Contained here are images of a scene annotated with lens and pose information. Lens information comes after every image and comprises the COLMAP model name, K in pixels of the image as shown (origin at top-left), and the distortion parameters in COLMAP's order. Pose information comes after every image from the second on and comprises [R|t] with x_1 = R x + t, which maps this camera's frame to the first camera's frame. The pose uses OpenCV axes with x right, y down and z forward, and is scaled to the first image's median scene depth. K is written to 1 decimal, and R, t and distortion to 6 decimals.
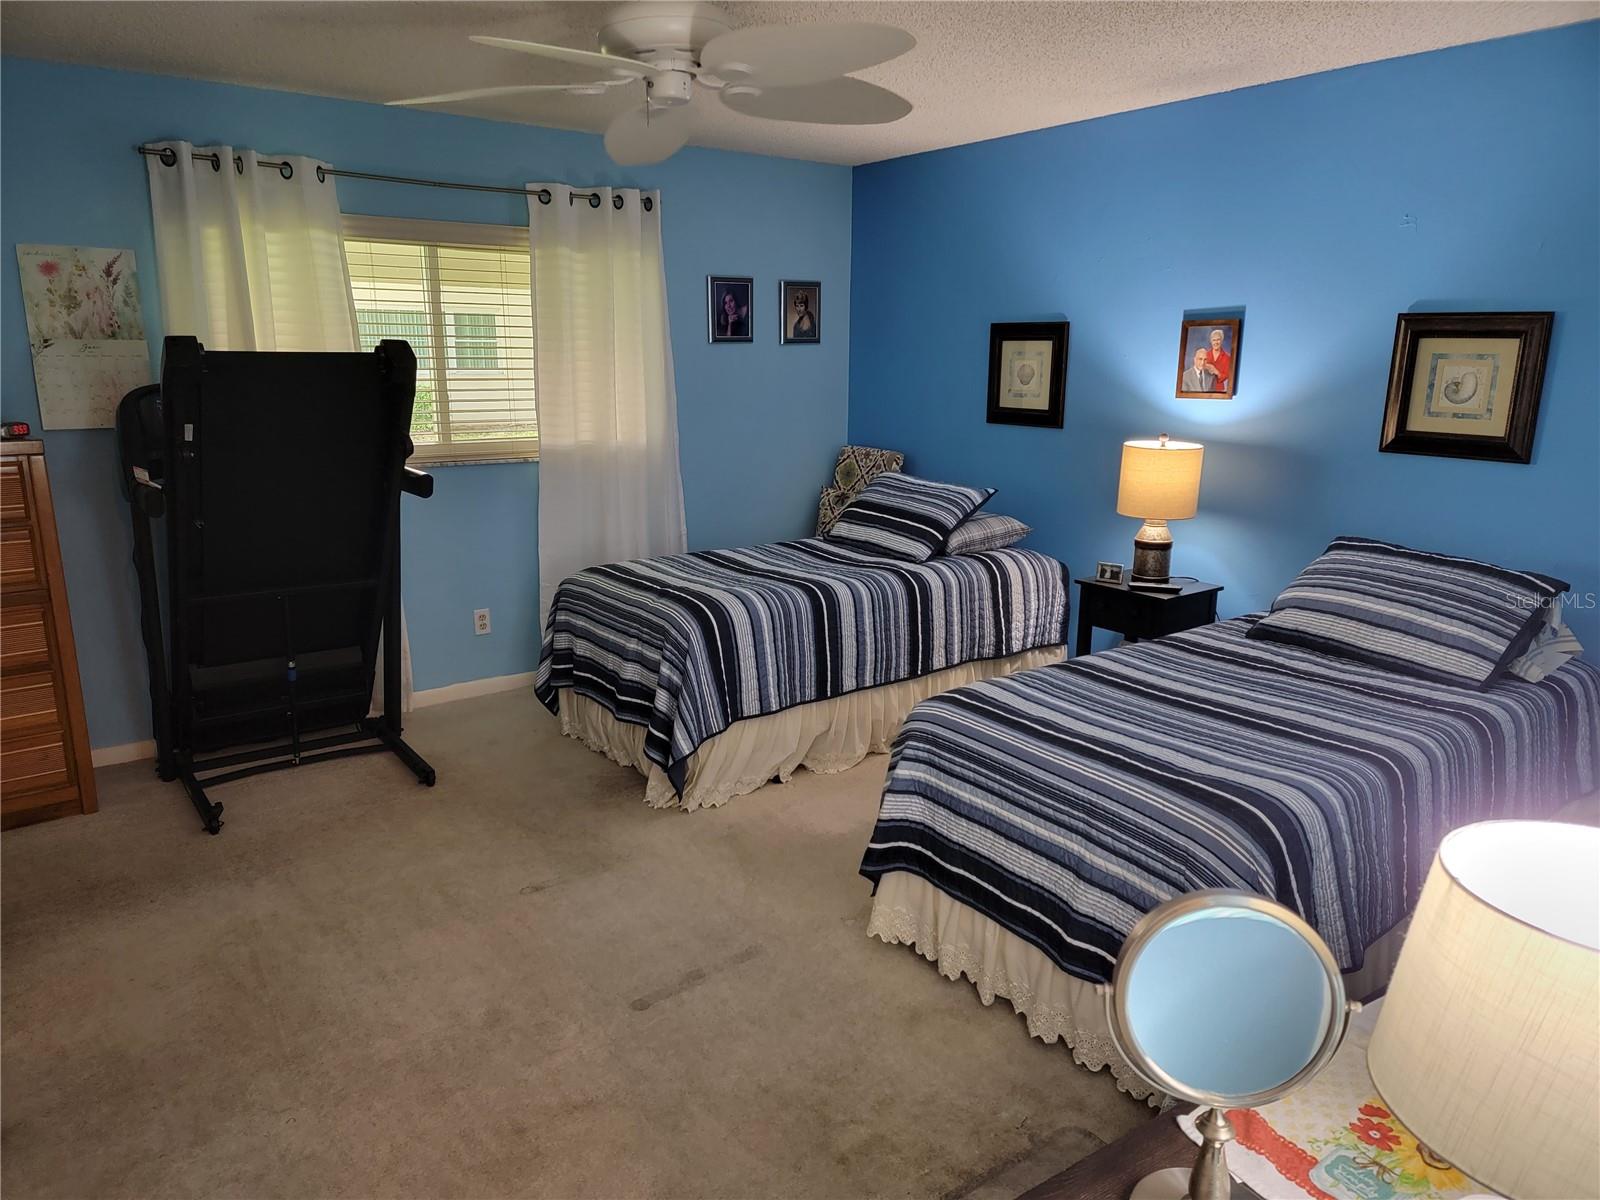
lens RADIAL K [[1091.1, 0, 826.8], [0, 1091.1, 600.0], [0, 0, 1]] dist [0.082095, -0.068292]
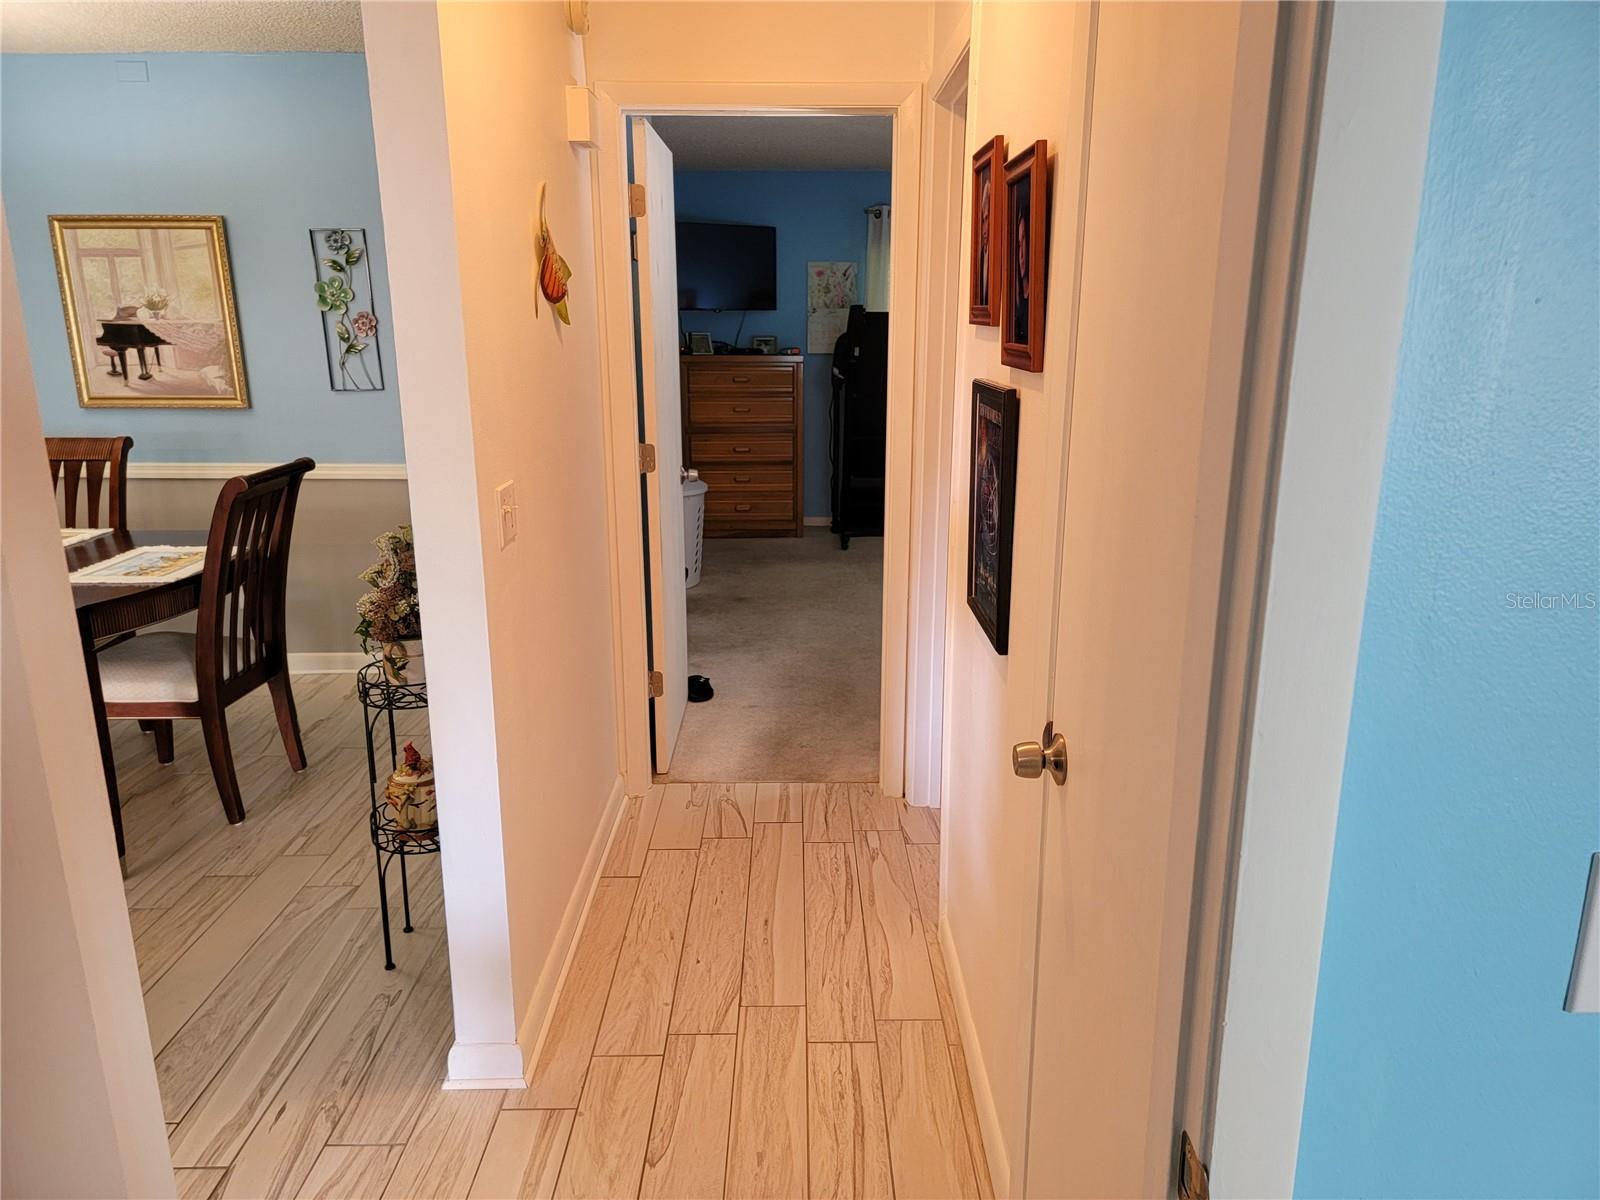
lens RADIAL K [[1091.1, 0, 826.8], [0, 1091.1, 600.0], [0, 0, 1]] dist [0.082095, -0.068292]
pose [[0.803373, 0.146831, -0.577090, 0.545033], [-0.135674, 0.988767, 0.062703, 0.161808], [0.579814, 0.027922, 0.814270, -0.596055]]
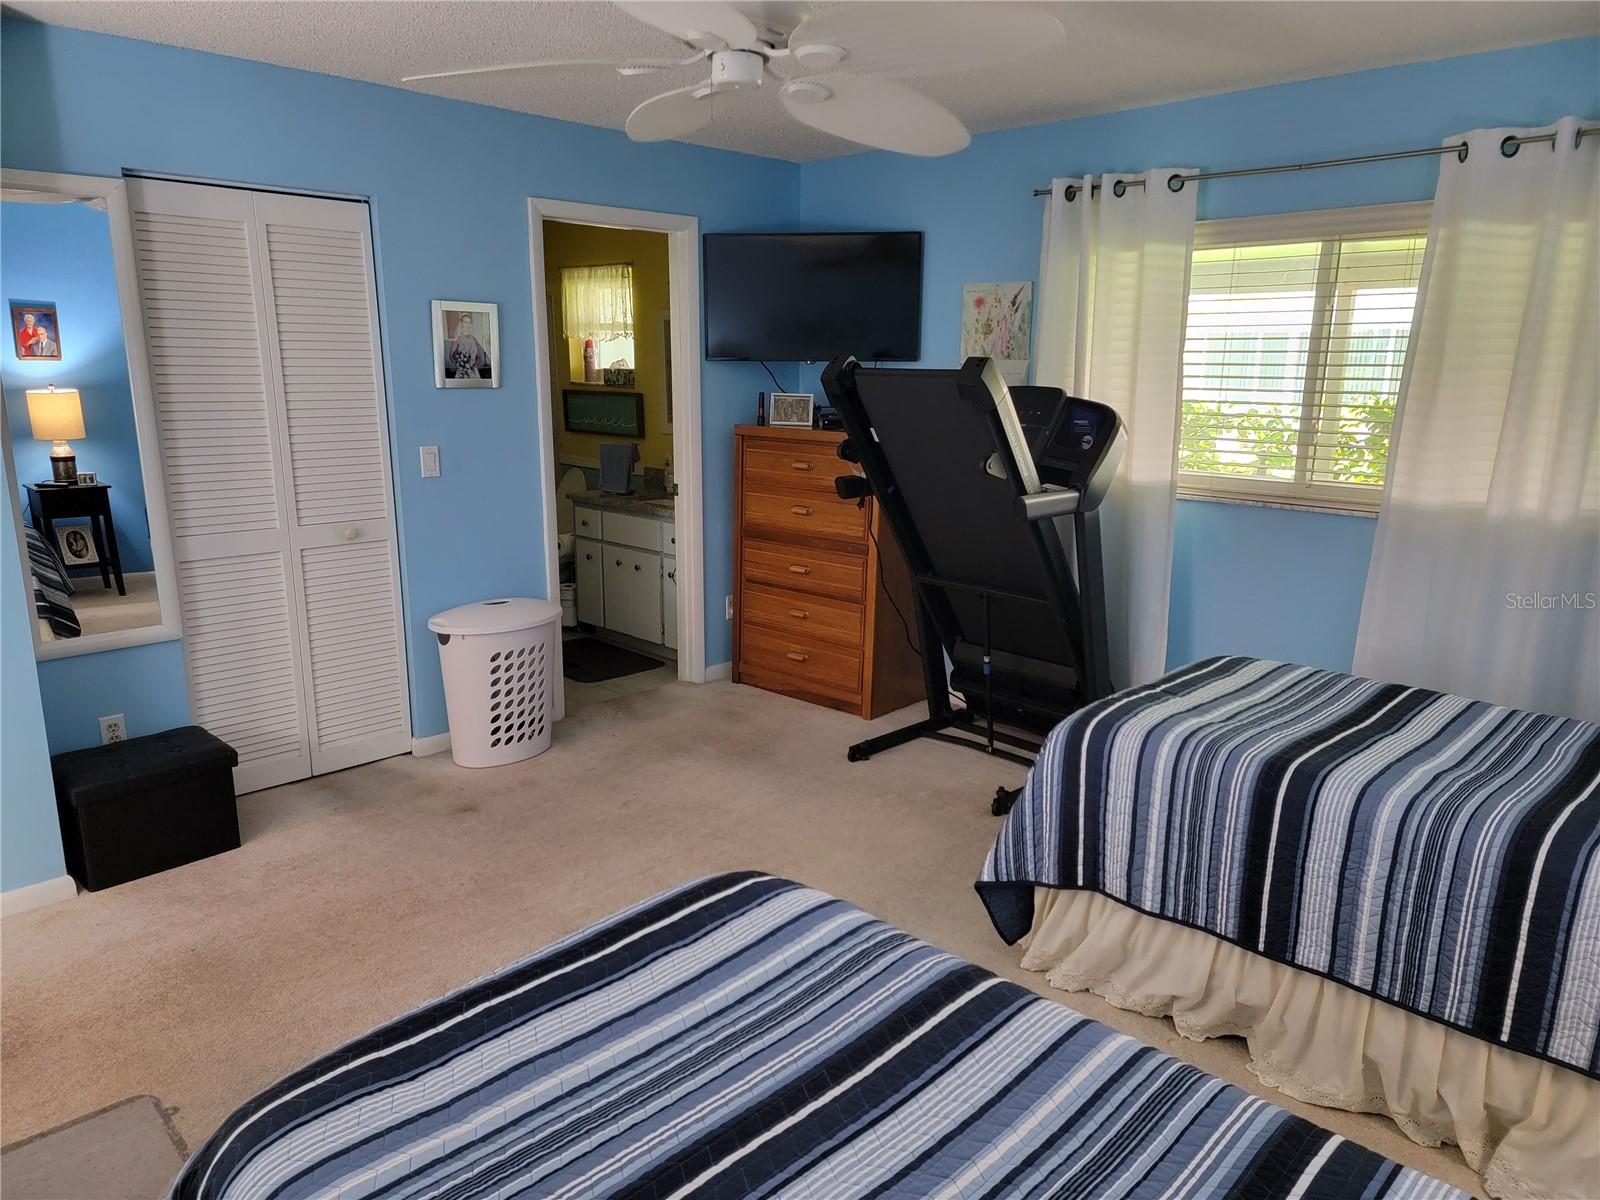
lens RADIAL K [[1096.3, 0, 794.0], [0, 1096.3, 610.8], [0, 0, 1]] dist [0.082922, -0.064462]
pose [[0.136944, 0.221278, -0.965548, 0.521791], [-0.235162, 0.954128, 0.185308, -0.142987], [0.962260, 0.201684, 0.182699, 0.621810]]
